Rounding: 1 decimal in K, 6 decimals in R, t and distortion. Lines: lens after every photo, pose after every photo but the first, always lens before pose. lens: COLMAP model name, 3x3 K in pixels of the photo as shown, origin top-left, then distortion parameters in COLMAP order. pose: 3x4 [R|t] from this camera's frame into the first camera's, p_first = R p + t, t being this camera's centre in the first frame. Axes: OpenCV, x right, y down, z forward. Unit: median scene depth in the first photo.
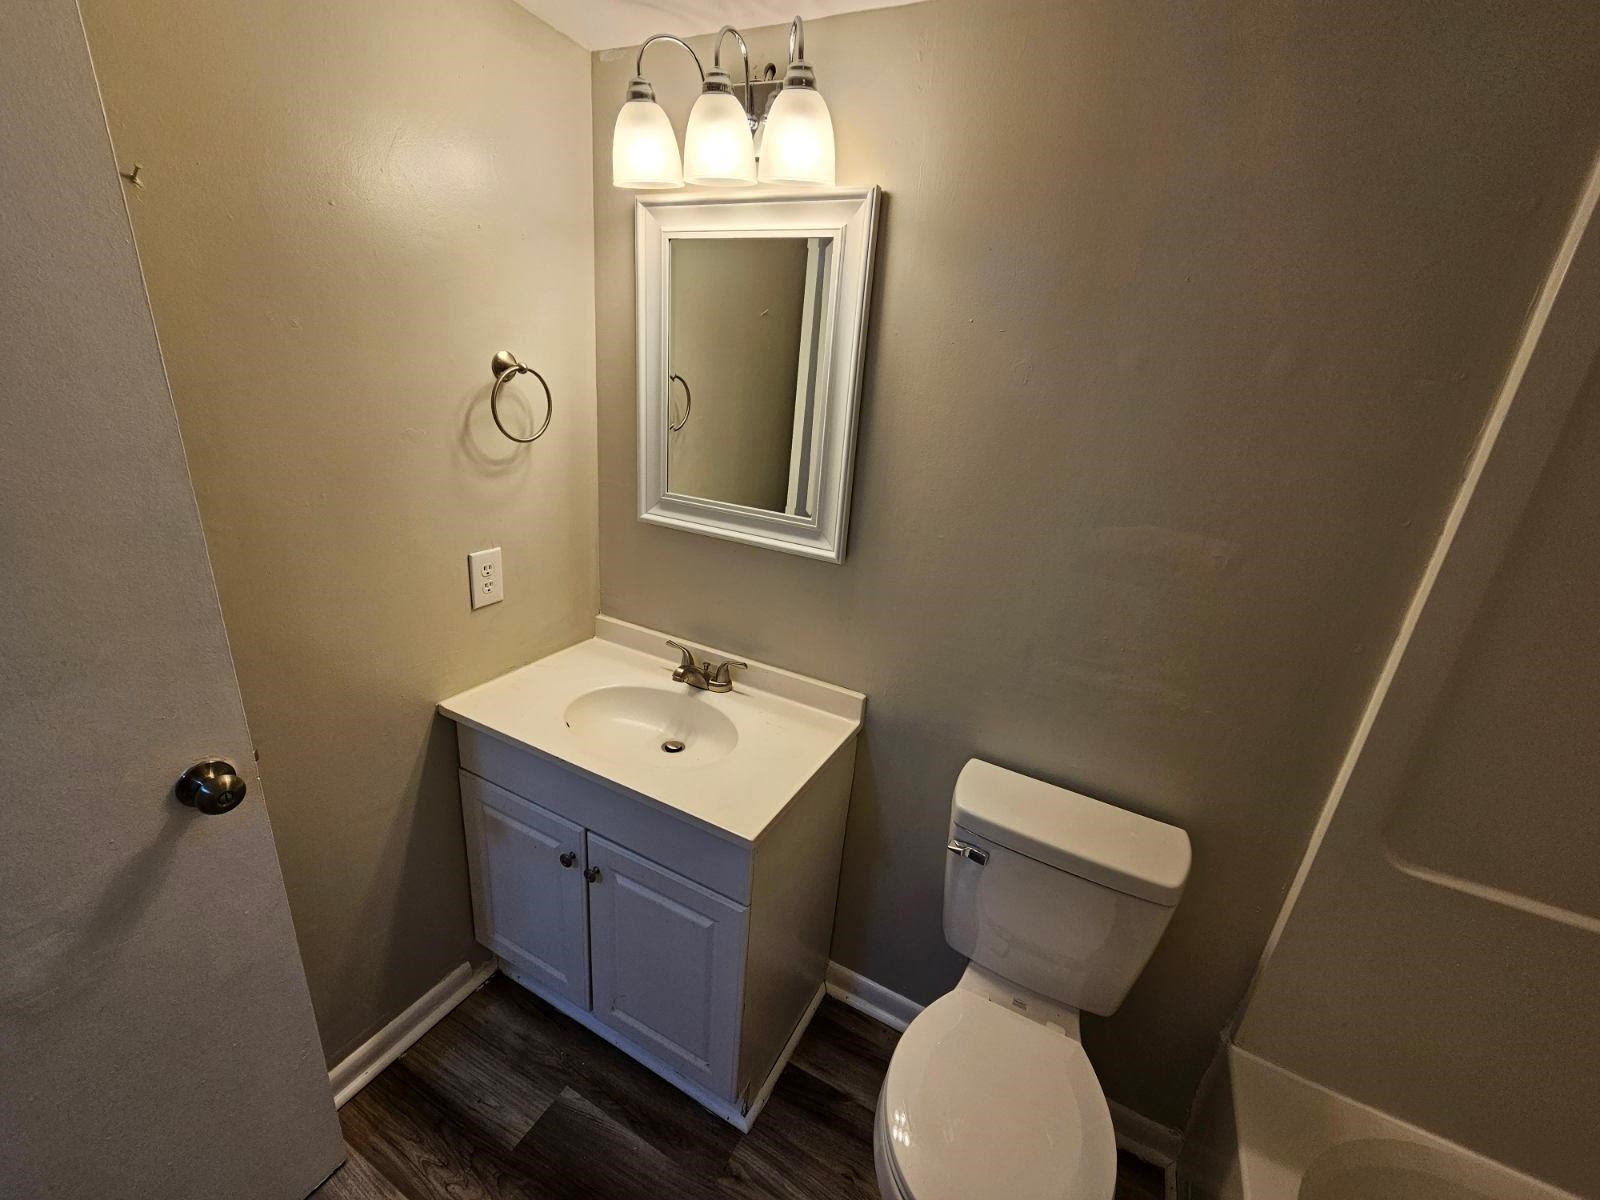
lens RADIAL K [[654.5, 0, 794.7], [0, 654.5, 596.4], [0, 0, 1]] dist [-0.004354, -0.000082]
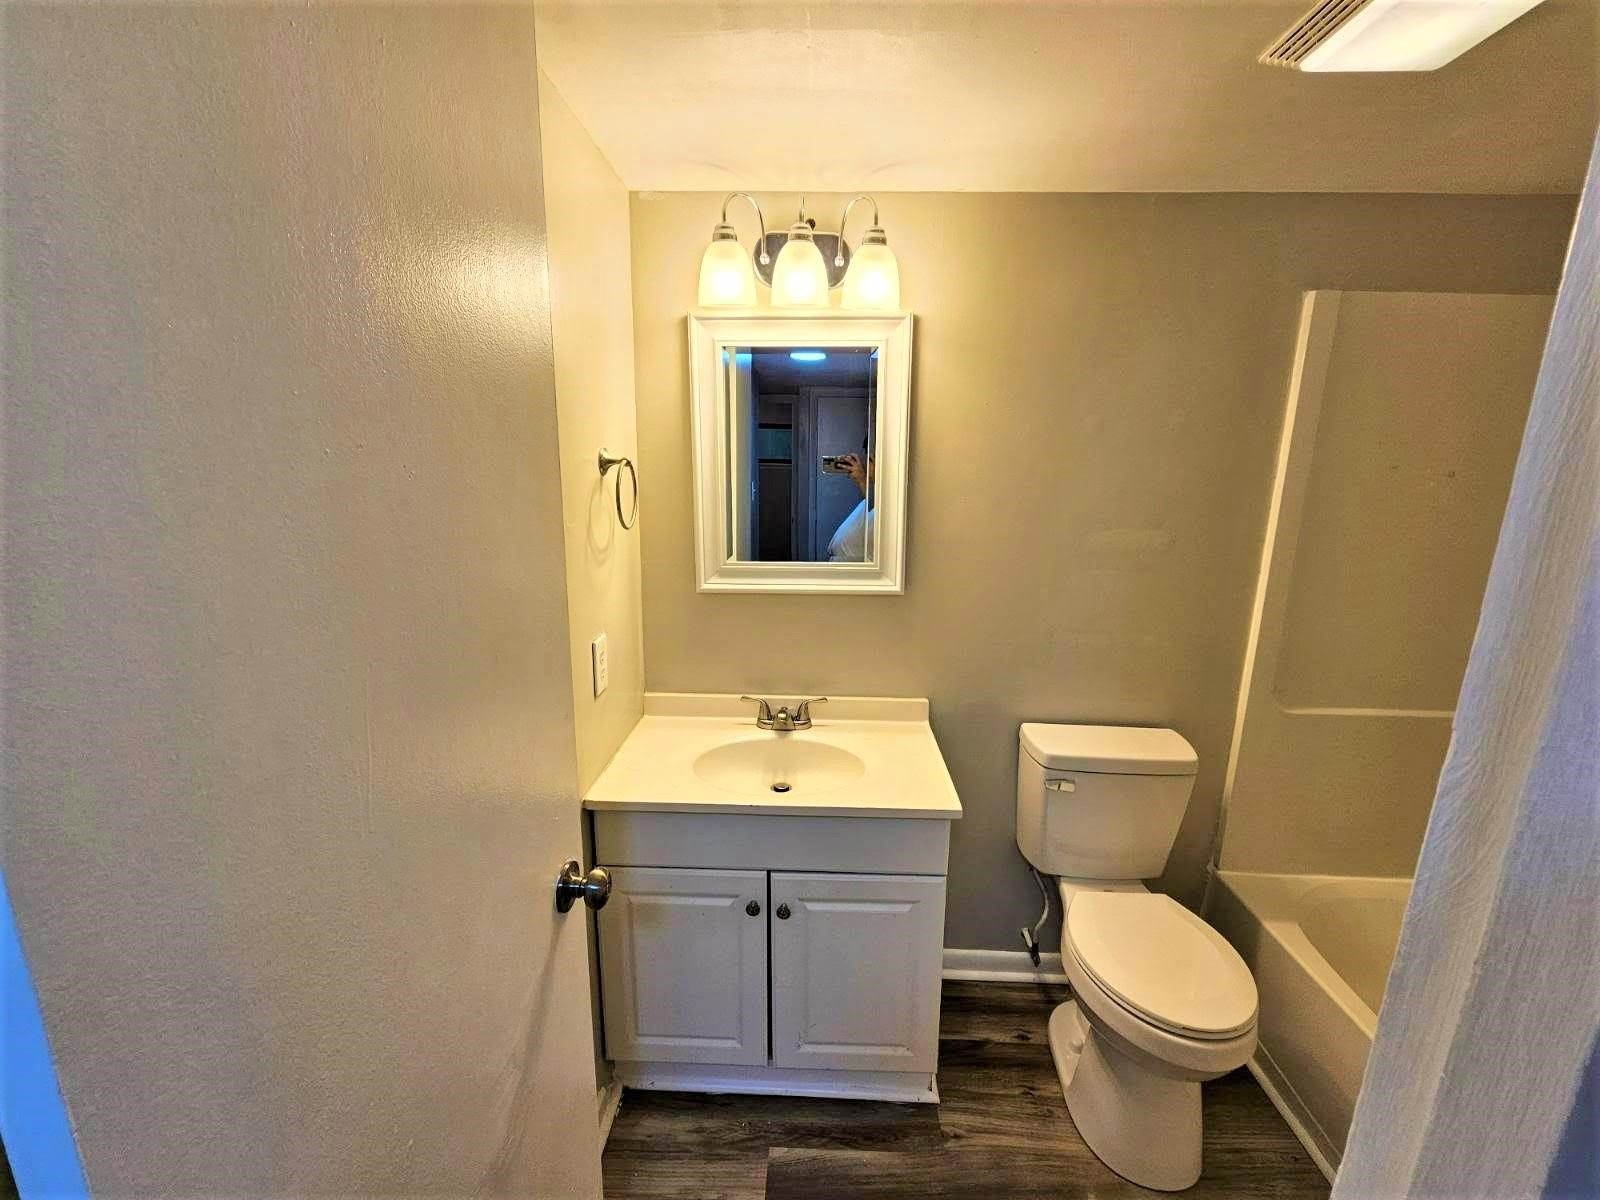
lens RADIAL K [[654.5, 0, 799.5], [0, 654.5, 598.0], [0, 0, 1]] dist [-0.004354, -0.000082]
pose [[0.902178, -0.157402, 0.401621, -0.600378], [0.200862, 0.977242, -0.068207, 0.001613], [-0.381746, 0.142205, 0.913262, -0.057873]]
